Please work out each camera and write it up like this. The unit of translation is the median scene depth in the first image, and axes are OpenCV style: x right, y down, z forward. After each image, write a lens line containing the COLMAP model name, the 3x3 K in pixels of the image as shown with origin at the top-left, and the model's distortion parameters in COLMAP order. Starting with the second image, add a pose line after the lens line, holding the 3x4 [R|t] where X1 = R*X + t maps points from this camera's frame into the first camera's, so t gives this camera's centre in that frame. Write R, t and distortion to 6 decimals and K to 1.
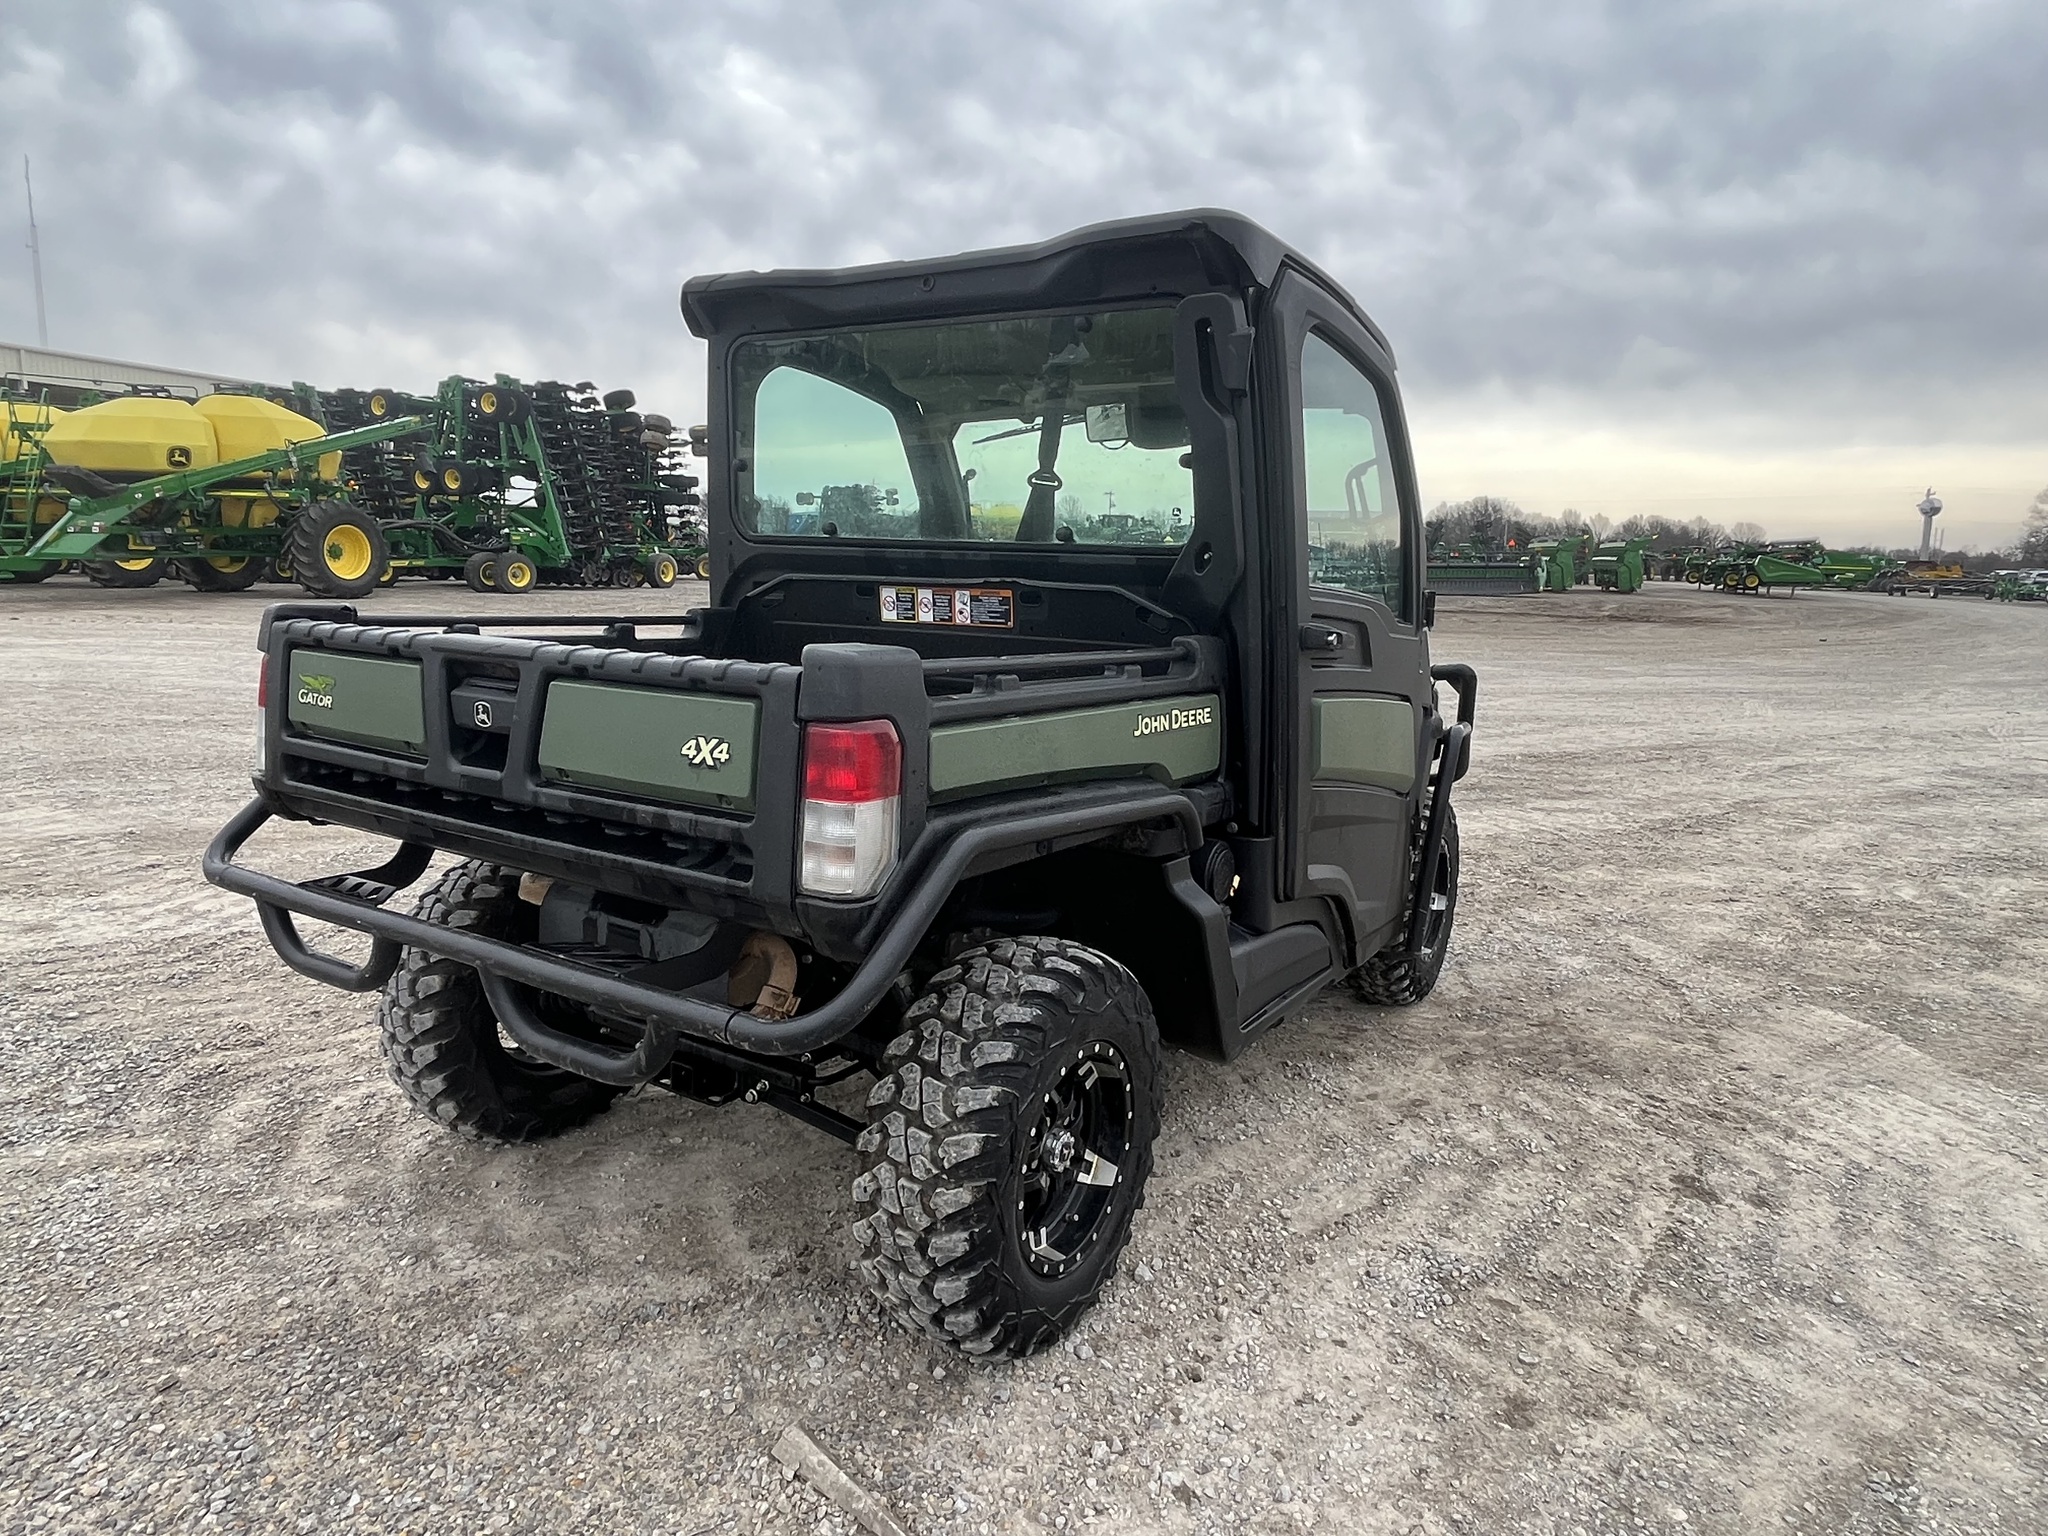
lens RADIAL K [[1257.3, 0, 1063.3], [0, 1257.3, 746.1], [0, 0, 1]] dist [0.015793, -0.000262]
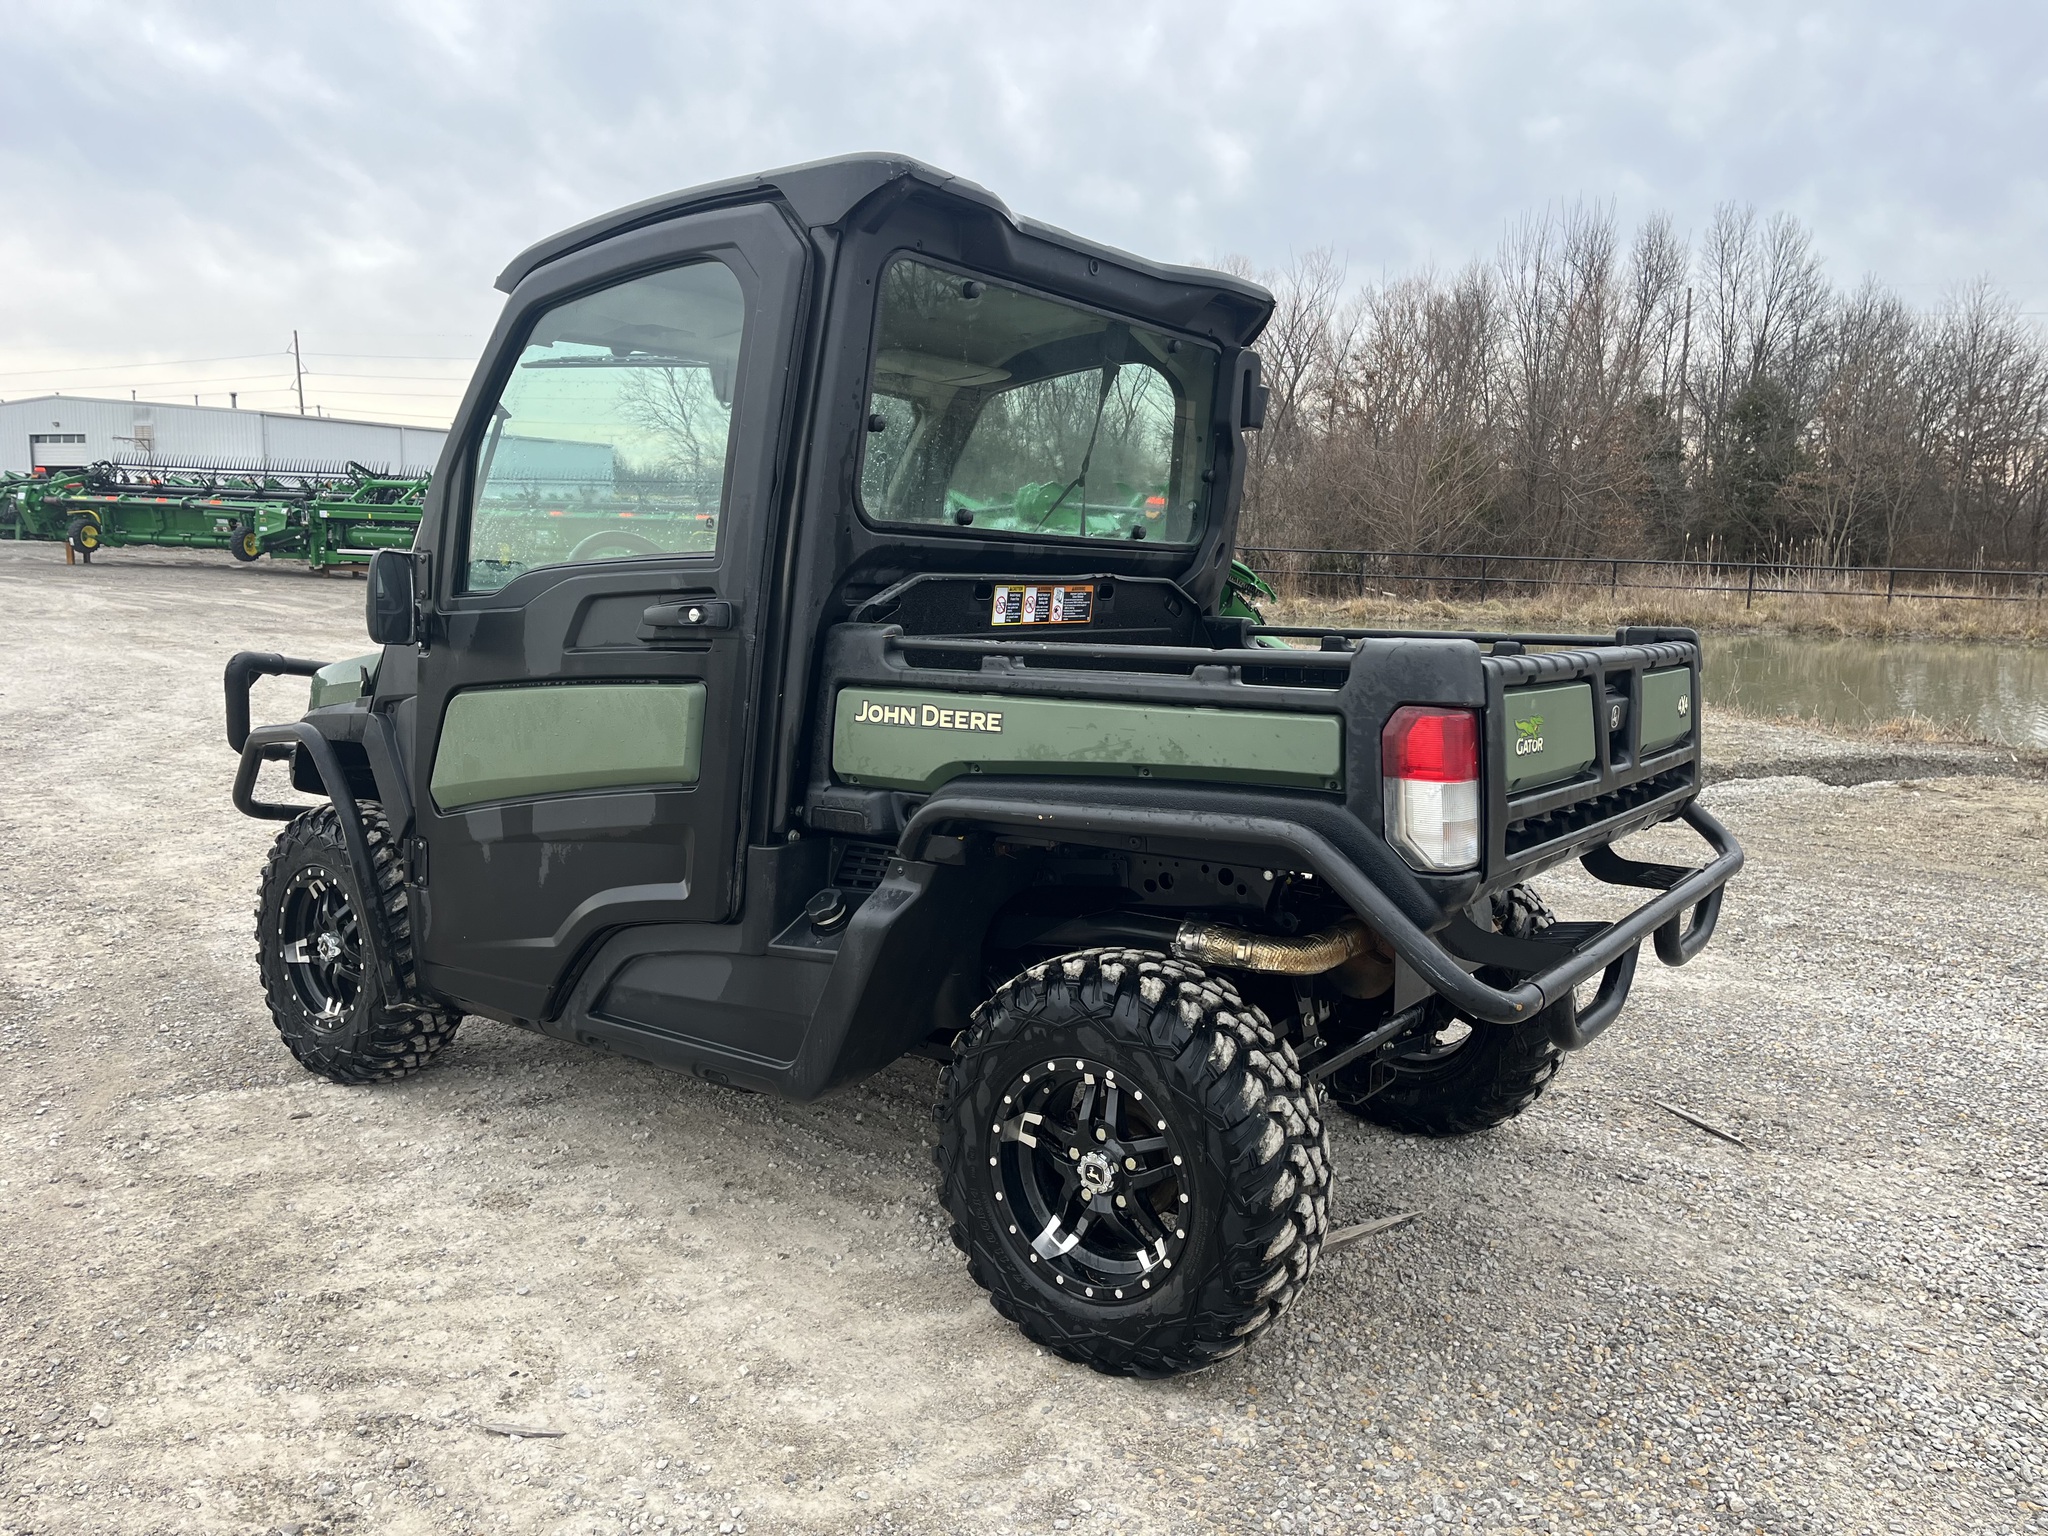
lens RADIAL K [[1548.2, 0, 1028.7], [0, 1548.2, 776.4], [0, 0, 1]] dist [0.042827, -0.048085]
pose [[0.073221, -0.168295, 0.983013, -1.330583], [0.115277, 0.980481, 0.159275, -0.181540], [-0.990631, 0.101657, 0.091193, 0.973944]]
